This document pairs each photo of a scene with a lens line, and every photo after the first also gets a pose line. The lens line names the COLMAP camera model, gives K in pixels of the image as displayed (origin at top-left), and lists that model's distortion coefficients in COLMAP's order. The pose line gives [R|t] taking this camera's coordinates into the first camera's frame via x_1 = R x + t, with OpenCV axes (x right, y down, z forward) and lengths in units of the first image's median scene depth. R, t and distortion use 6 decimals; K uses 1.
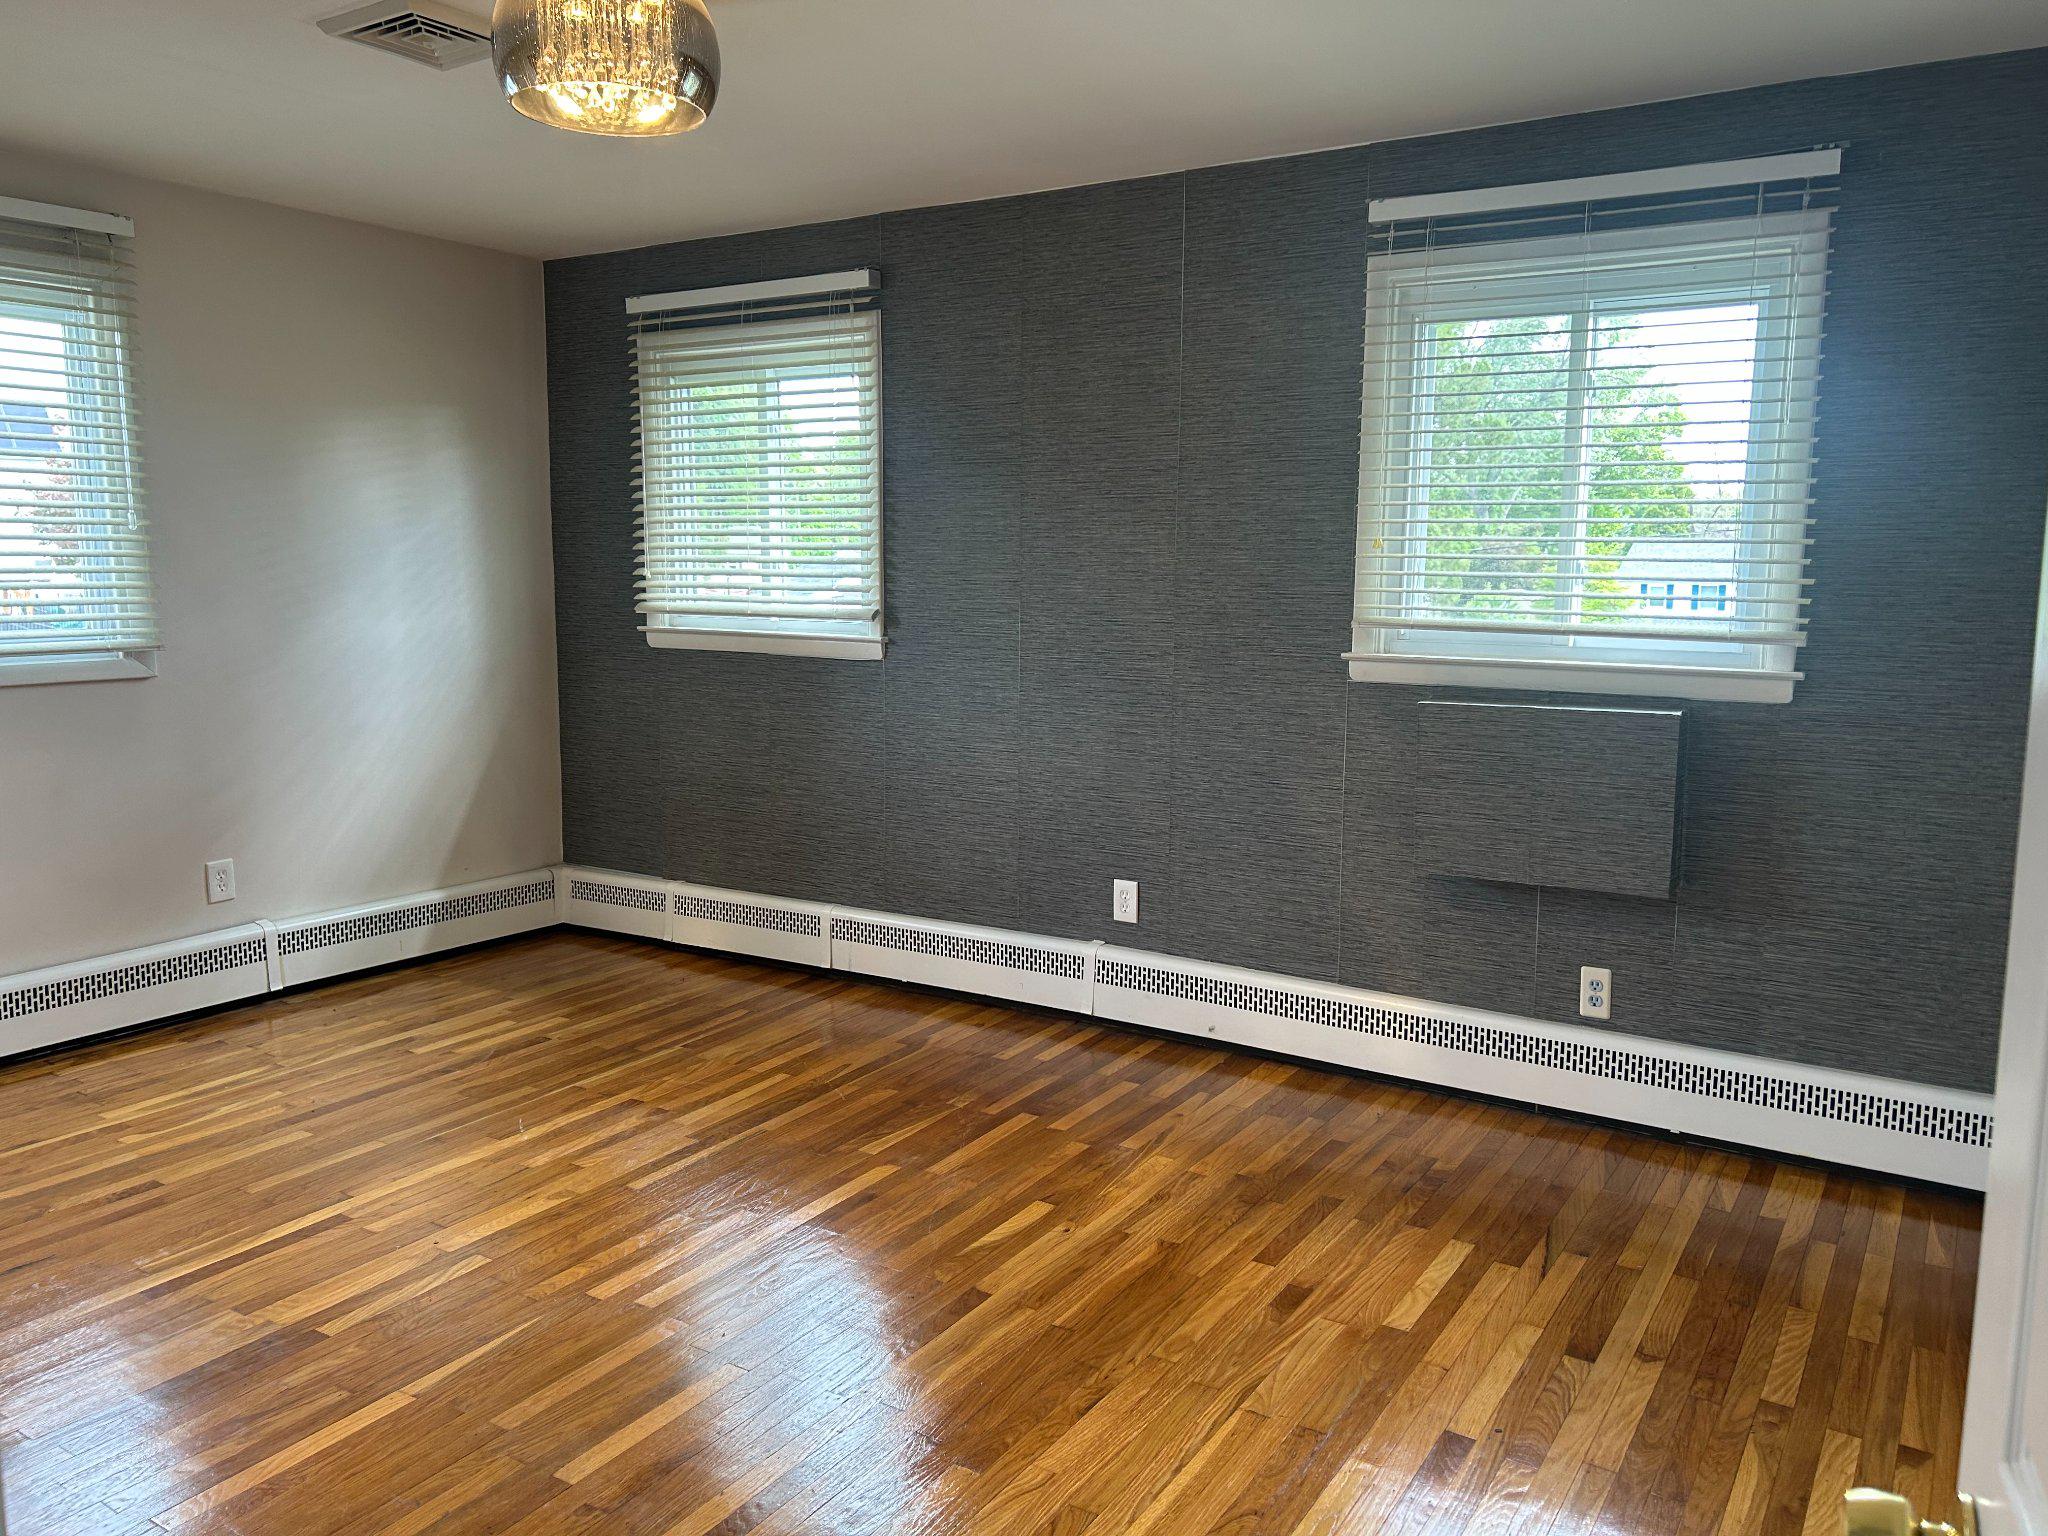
lens RADIAL K [[1539.8, 0, 1020.0], [0, 1539.8, 778.4], [0, 0, 1]] dist [0.106506, -0.134468]
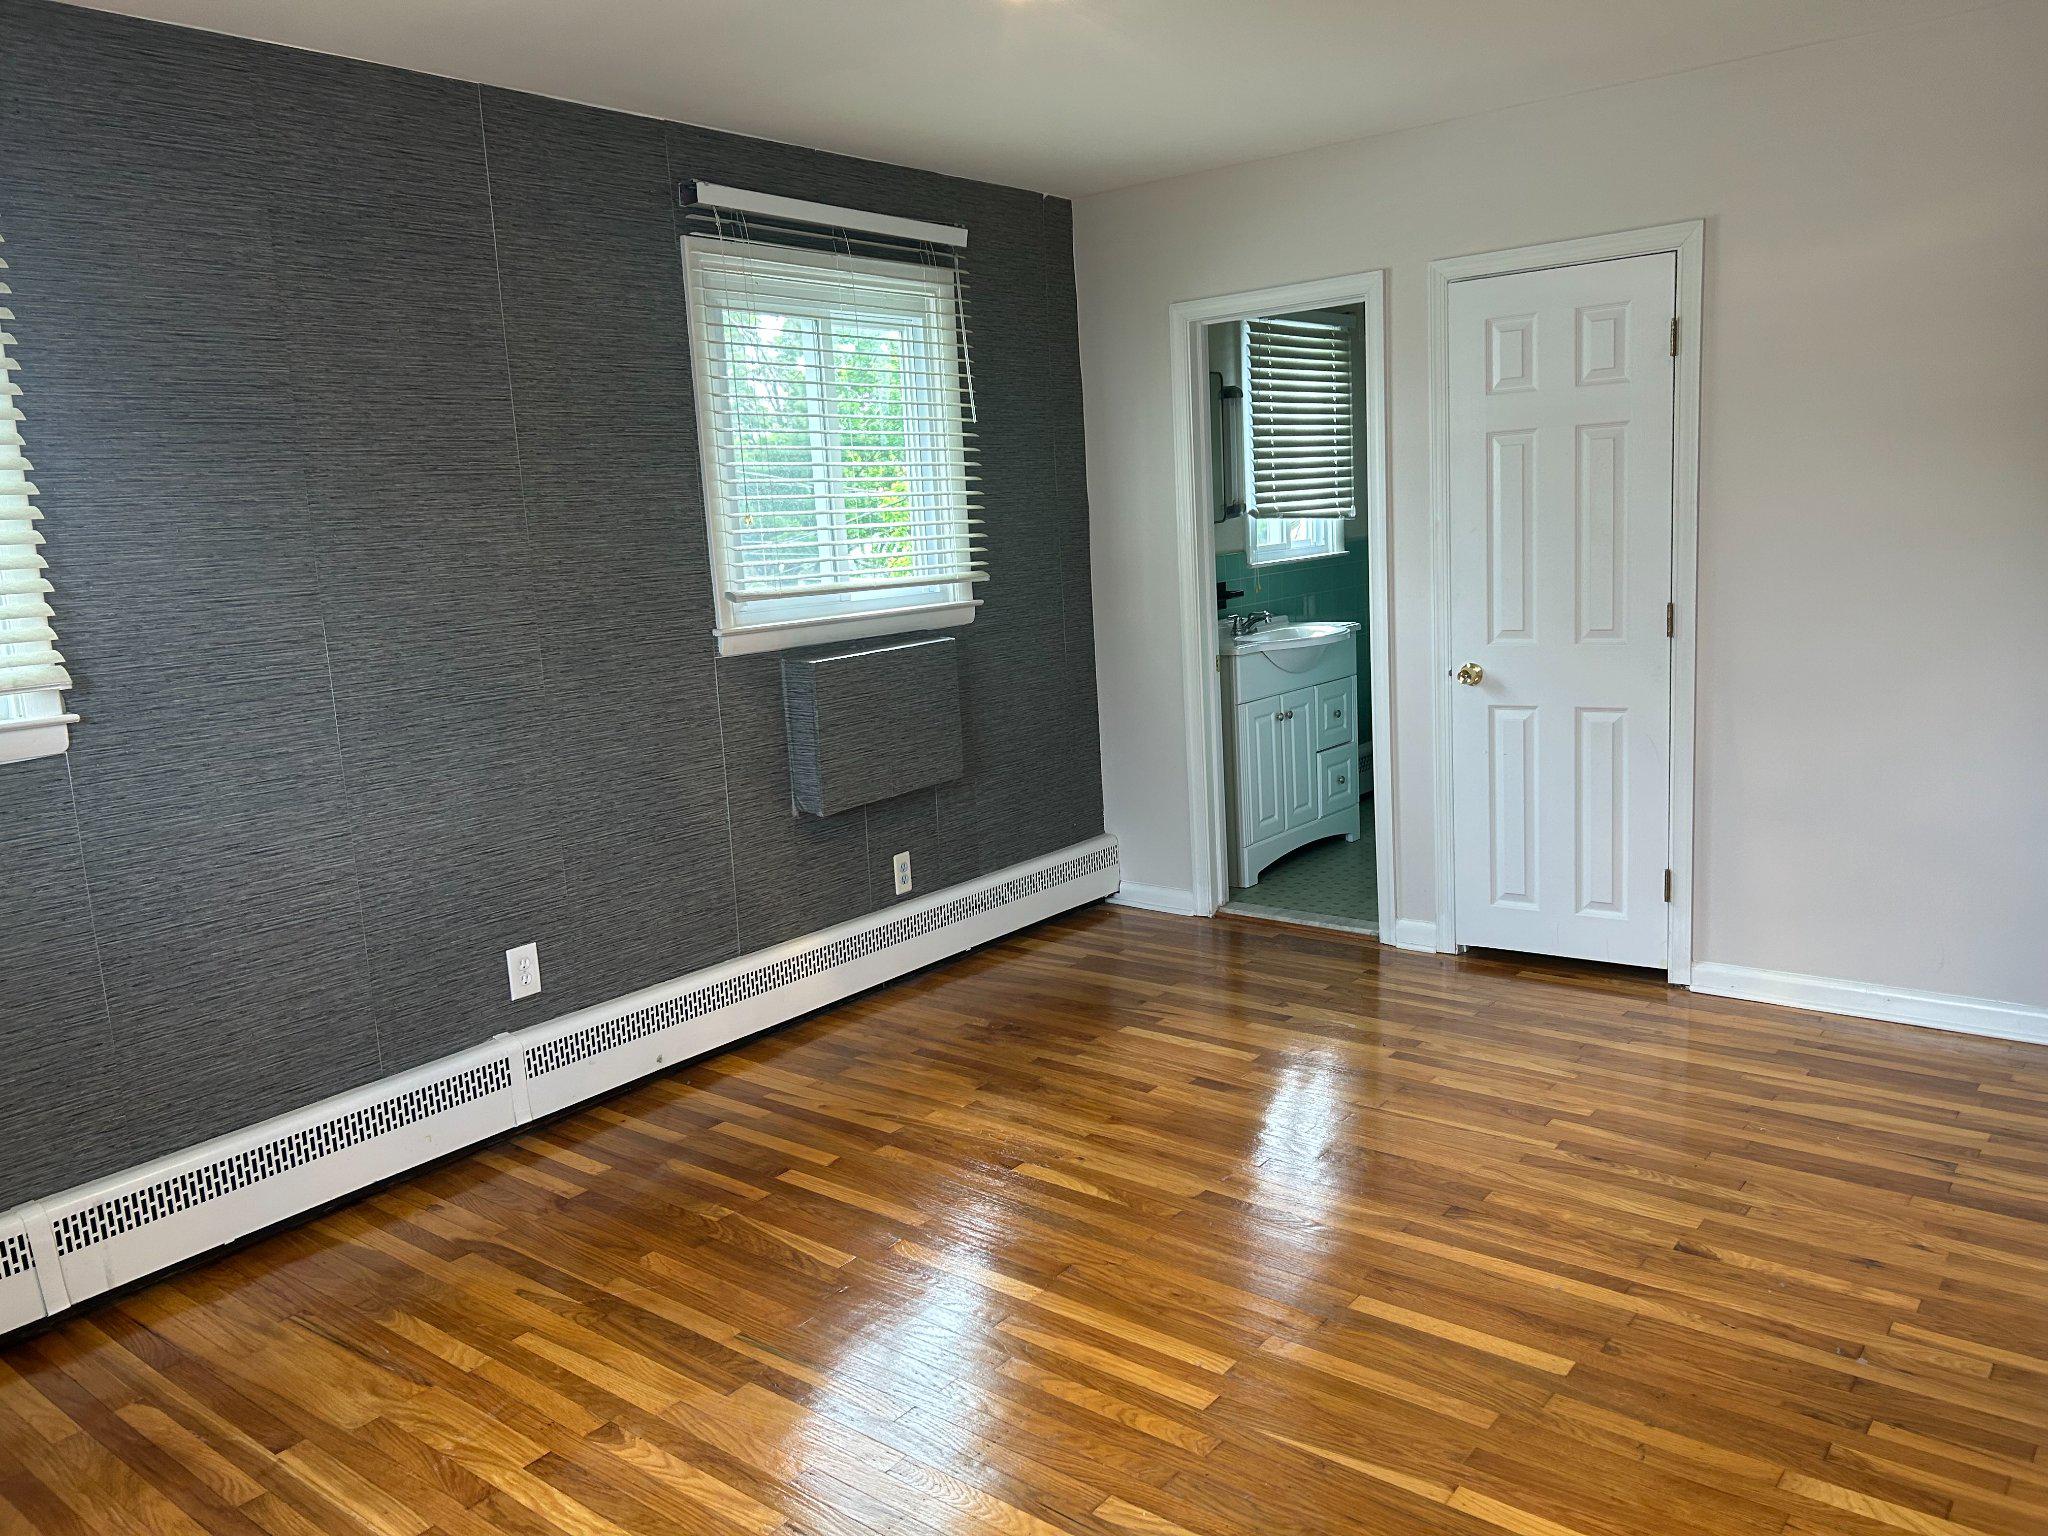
lens RADIAL K [[1539.8, 0, 1020.0], [0, 1539.8, 778.4], [0, 0, 1]] dist [0.106506, -0.134468]
pose [[0.110310, -0.185855, 0.976366, -0.810087], [0.198809, 0.966633, 0.161541, -0.116670], [-0.973810, 0.176291, 0.143579, 0.714222]]
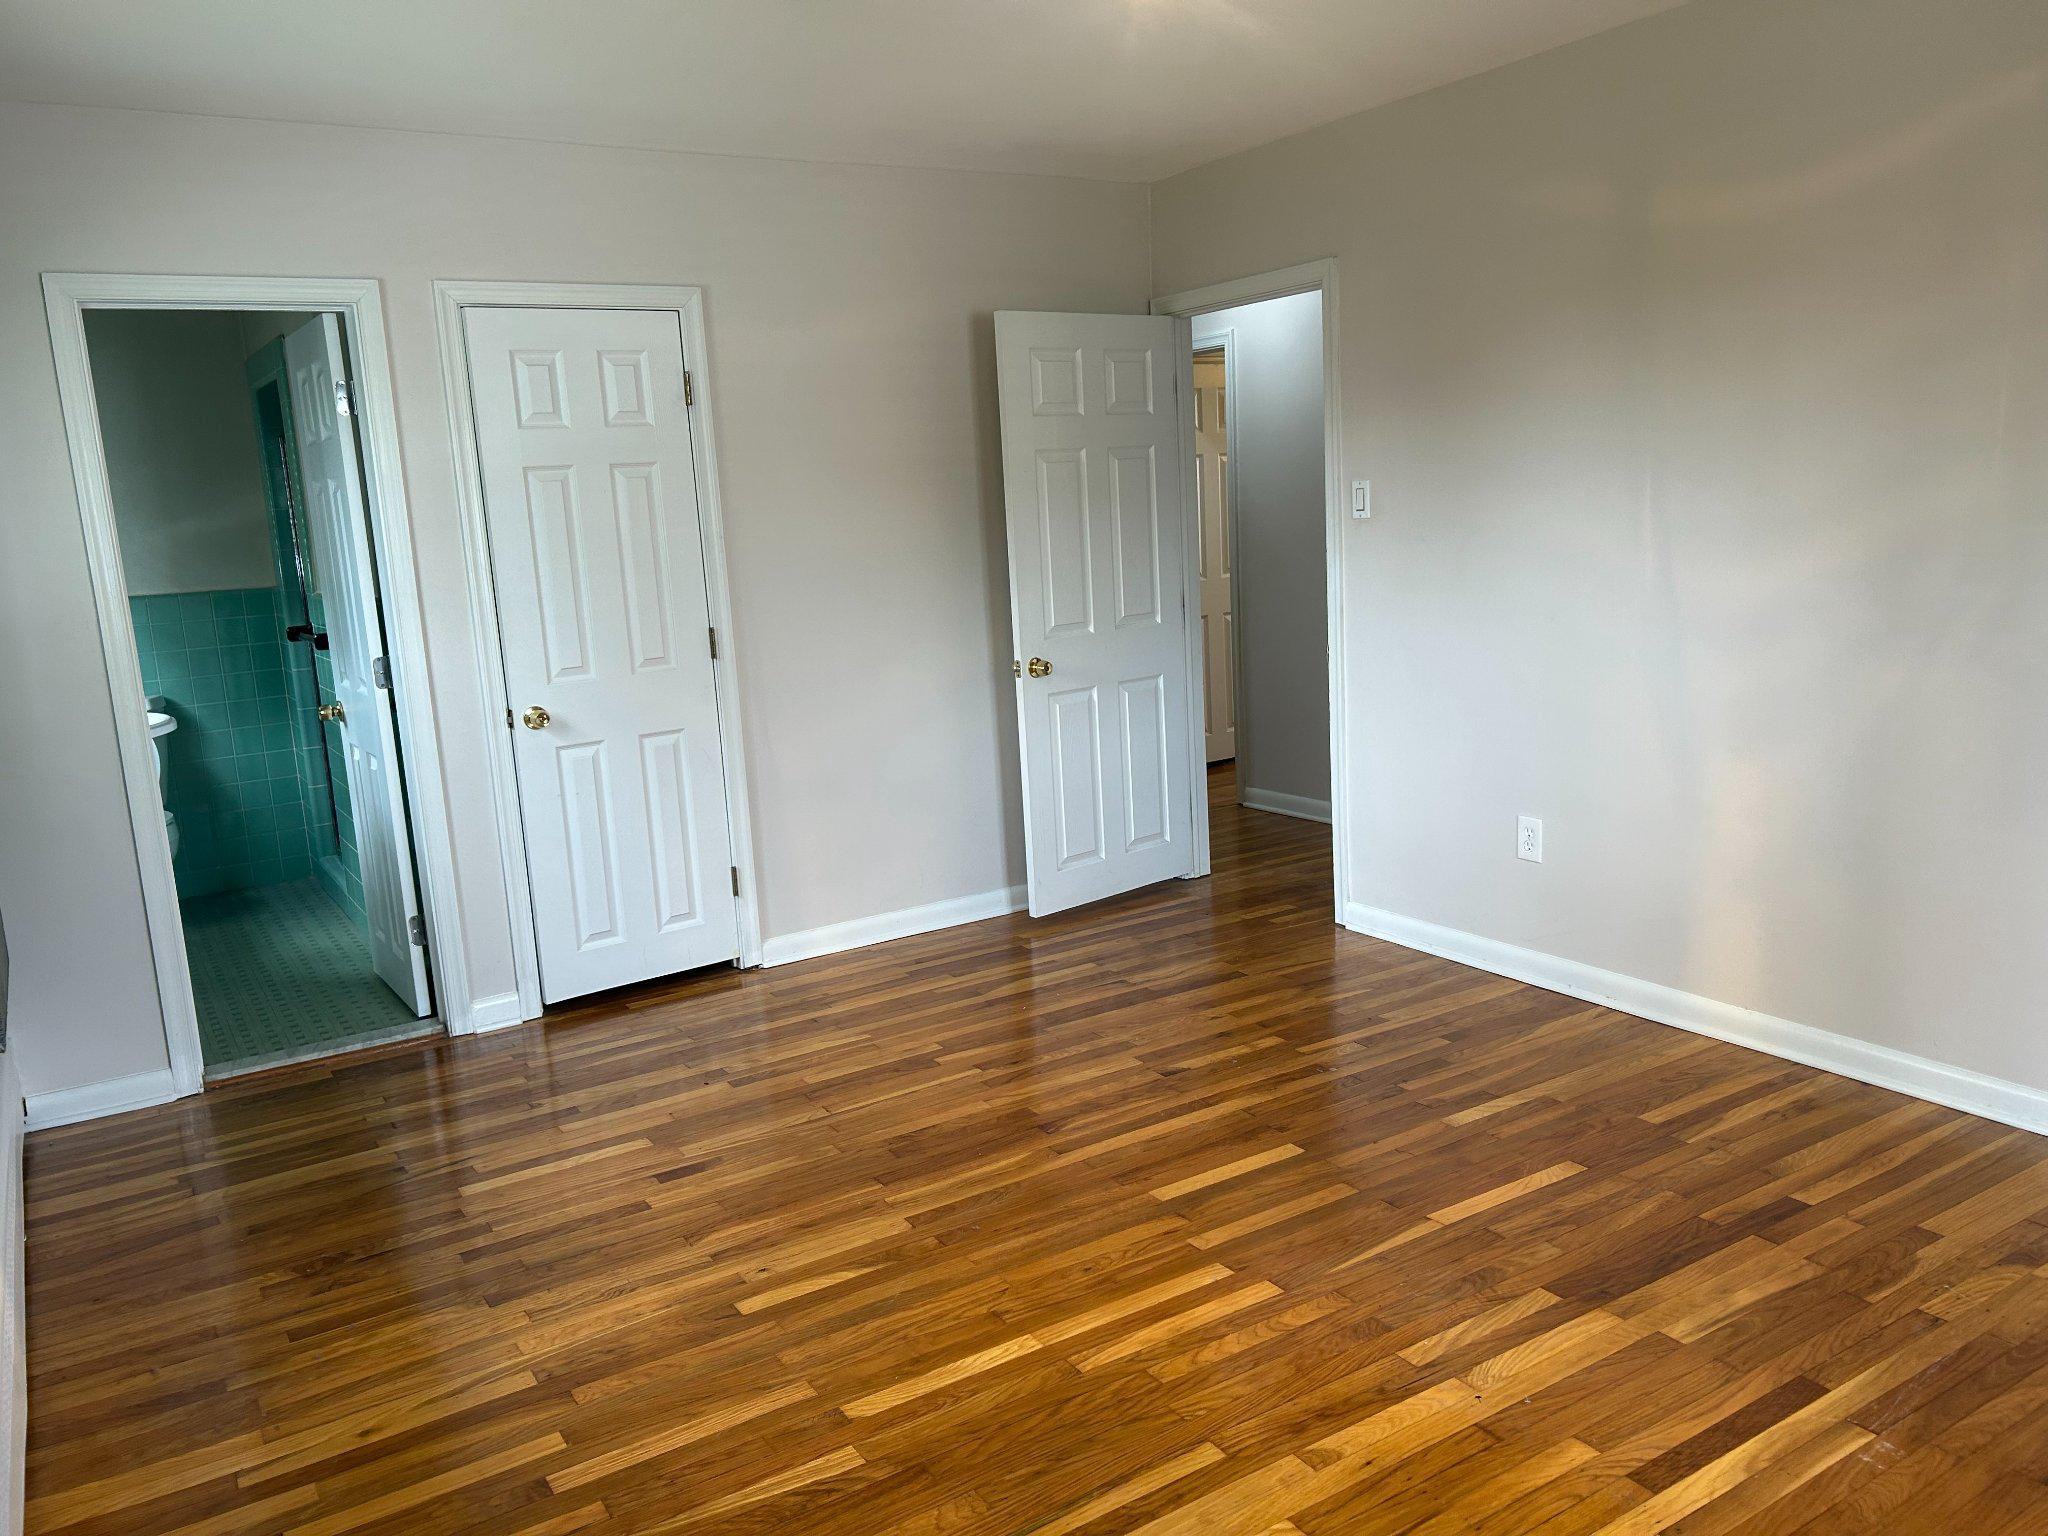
lens RADIAL K [[1551.5, 0, 997.0], [0, 1551.5, 770.6], [0, 0, 1]] dist [0.042877, -0.056398]
pose [[-0.898813, -0.028069, 0.437432, -0.404325], [0.118461, 0.945258, 0.304063, -0.202419], [-0.422021, 0.325115, -0.846285, 1.363694]]
